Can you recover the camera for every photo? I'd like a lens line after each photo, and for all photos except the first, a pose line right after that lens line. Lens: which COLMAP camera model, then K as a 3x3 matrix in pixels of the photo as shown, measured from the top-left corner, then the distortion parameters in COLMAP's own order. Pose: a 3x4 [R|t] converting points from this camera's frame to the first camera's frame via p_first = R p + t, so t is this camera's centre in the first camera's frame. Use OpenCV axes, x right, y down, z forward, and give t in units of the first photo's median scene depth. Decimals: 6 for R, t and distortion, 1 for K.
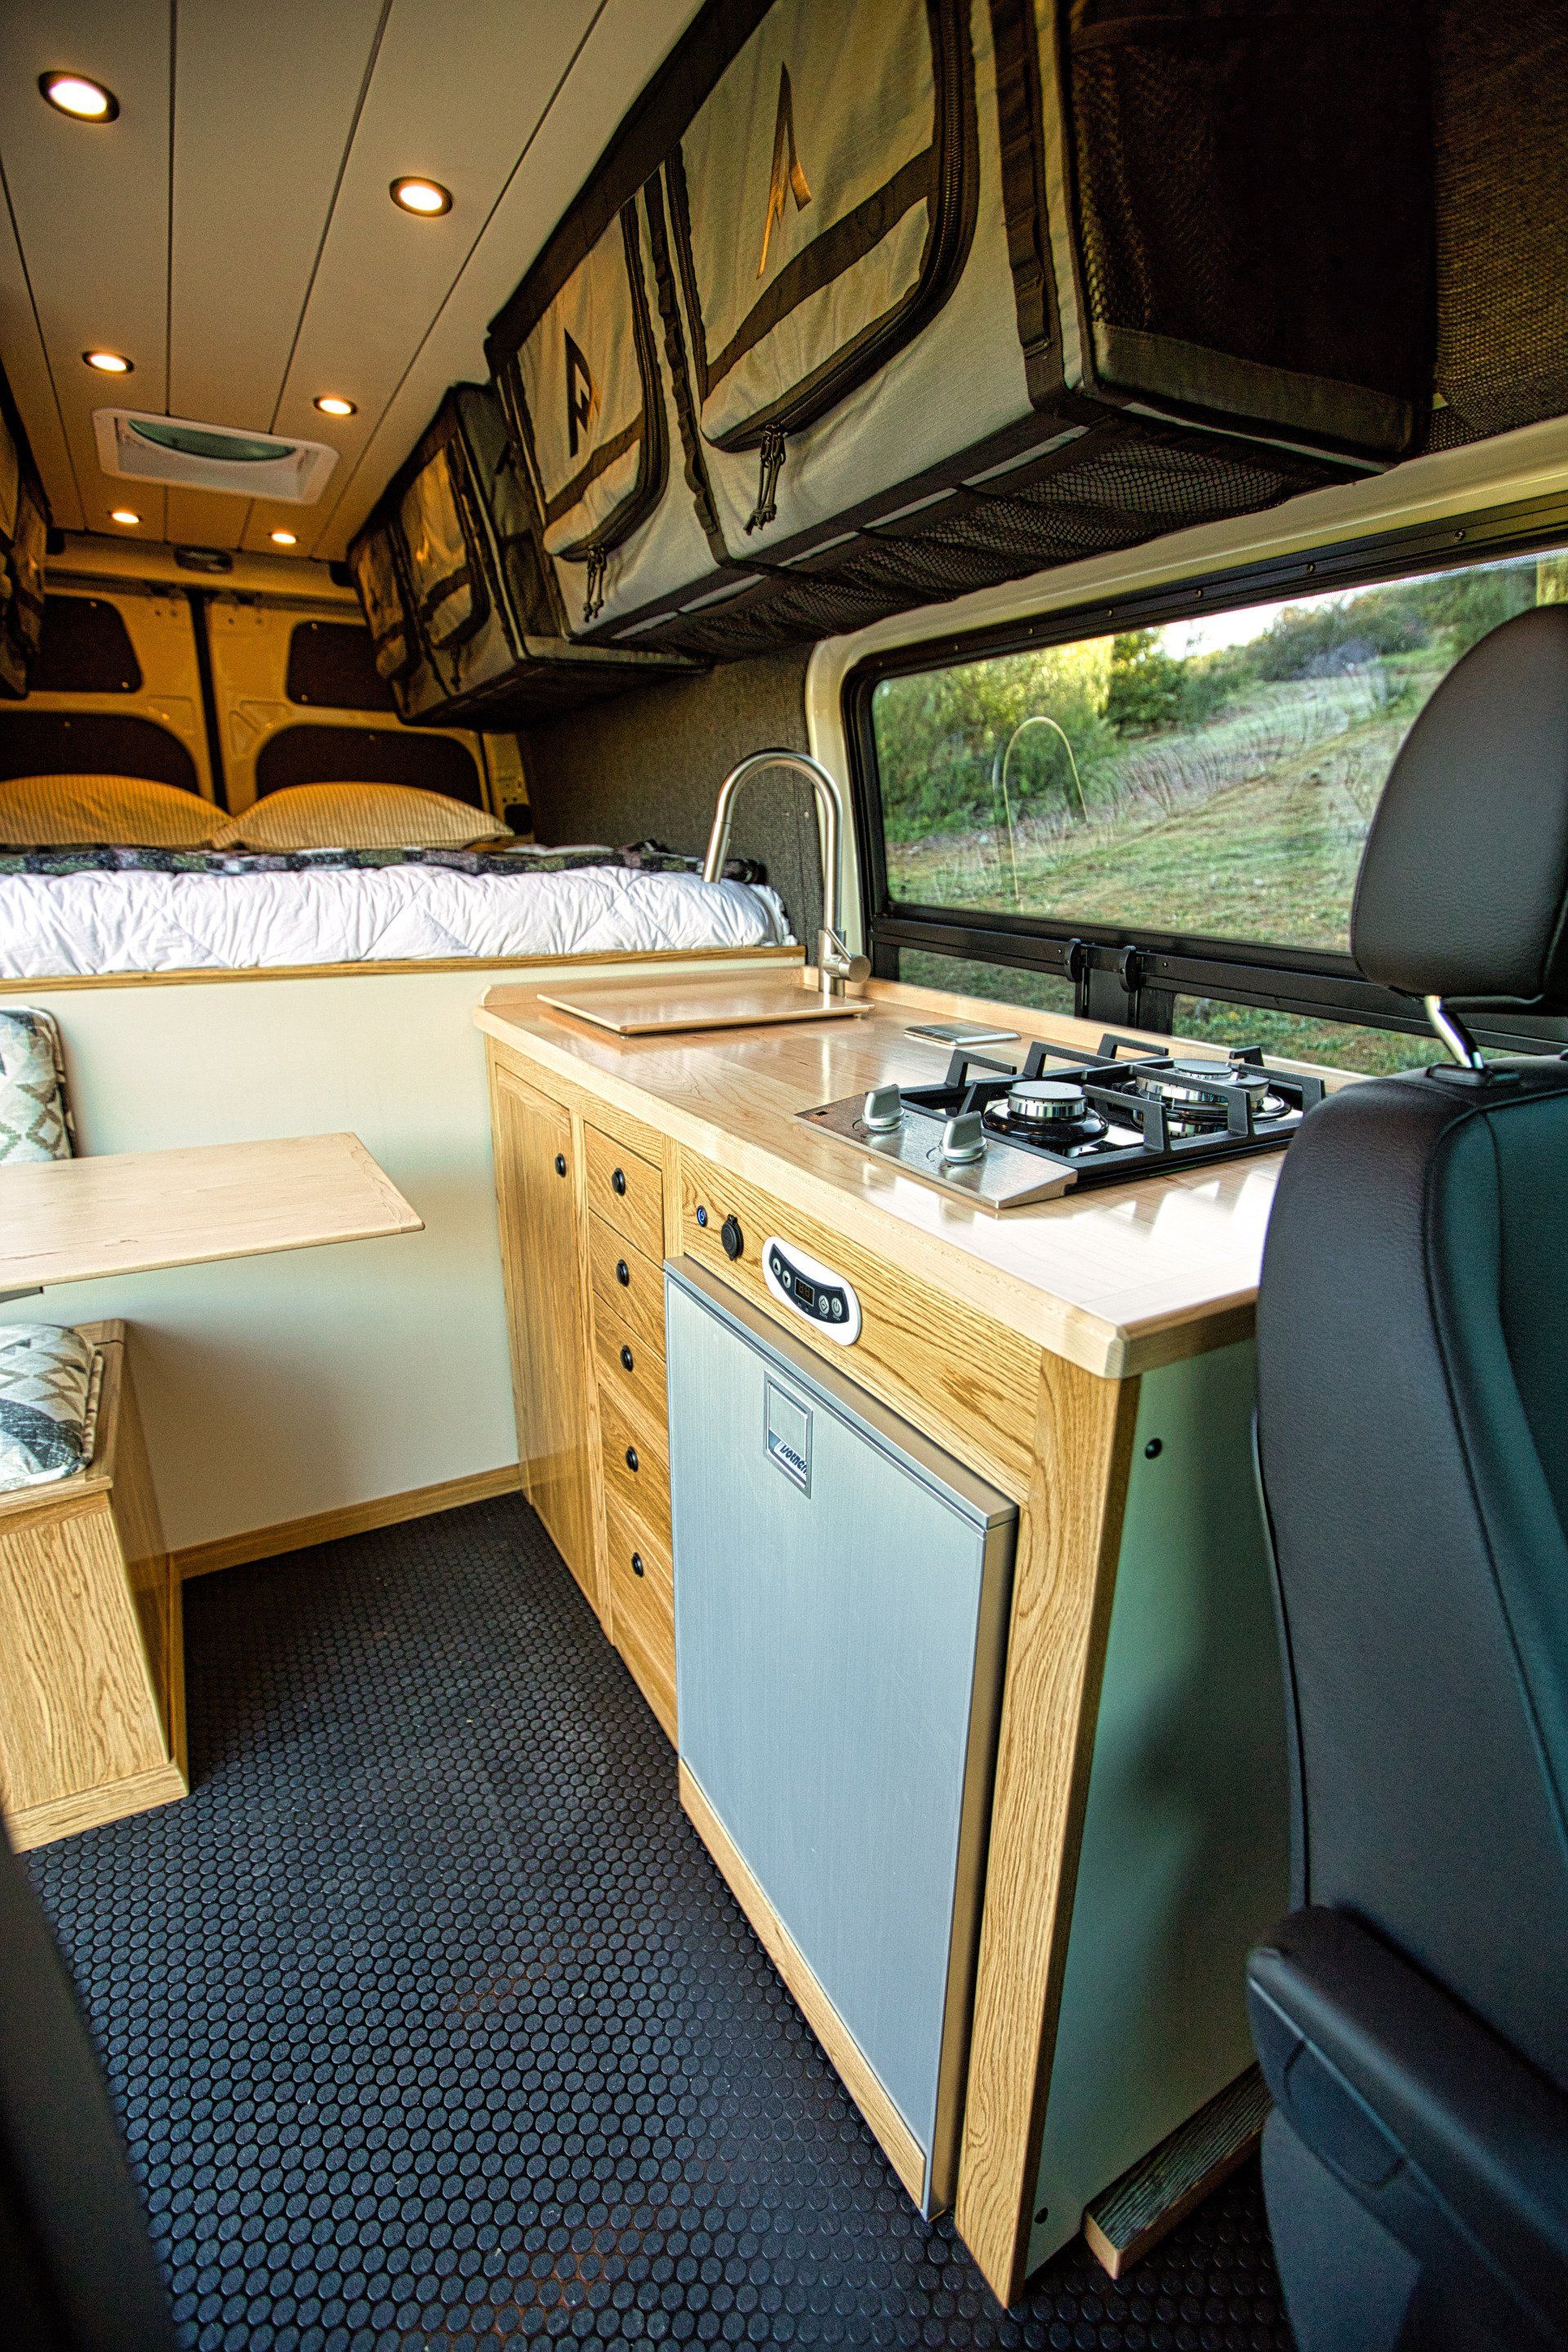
lens RADIAL K [[1080.2, 0, 789.8], [0, 1080.2, 1174.1], [0, 0, 1]] dist [-0.052242, 0.017279]
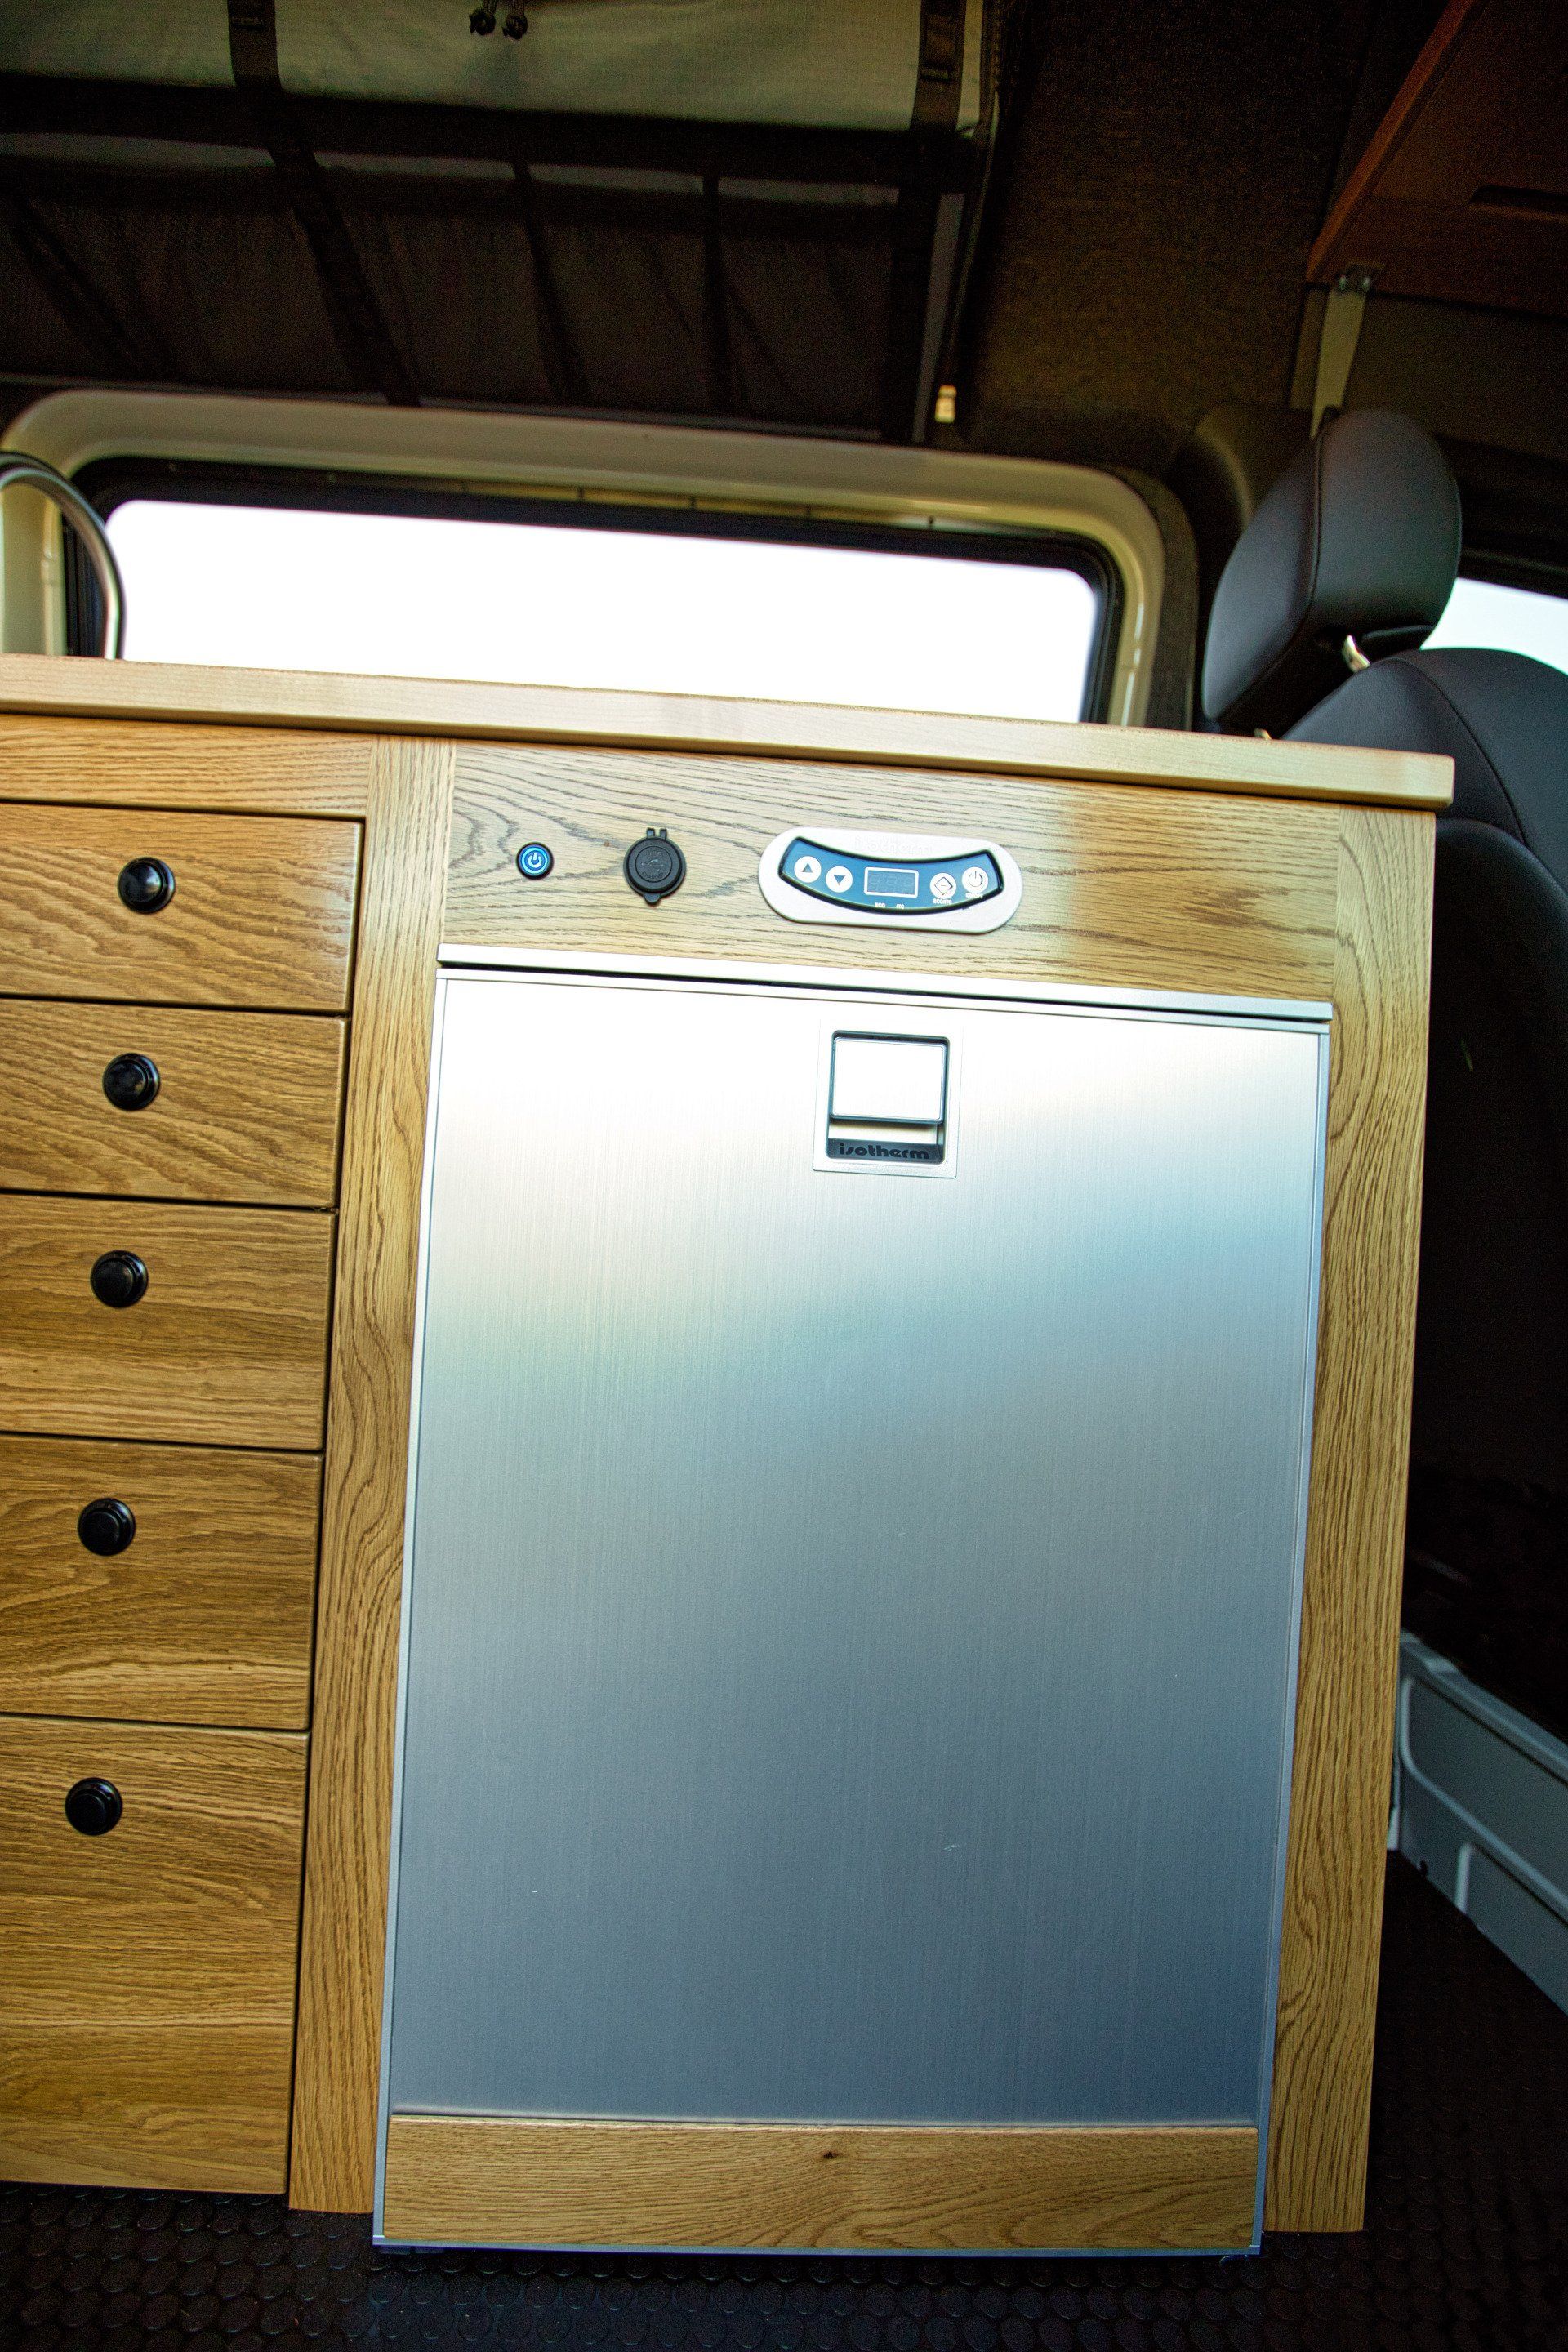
lens RADIAL K [[1080.2, 0, 789.8], [0, 1080.2, 1174.1], [0, 0, 1]] dist [-0.052242, 0.017279]
pose [[0.464614, 0.044473, 0.884396, -0.321032], [0.209880, 0.964749, -0.158773, 0.199095], [-0.860282, 0.259386, 0.438902, 0.409563]]
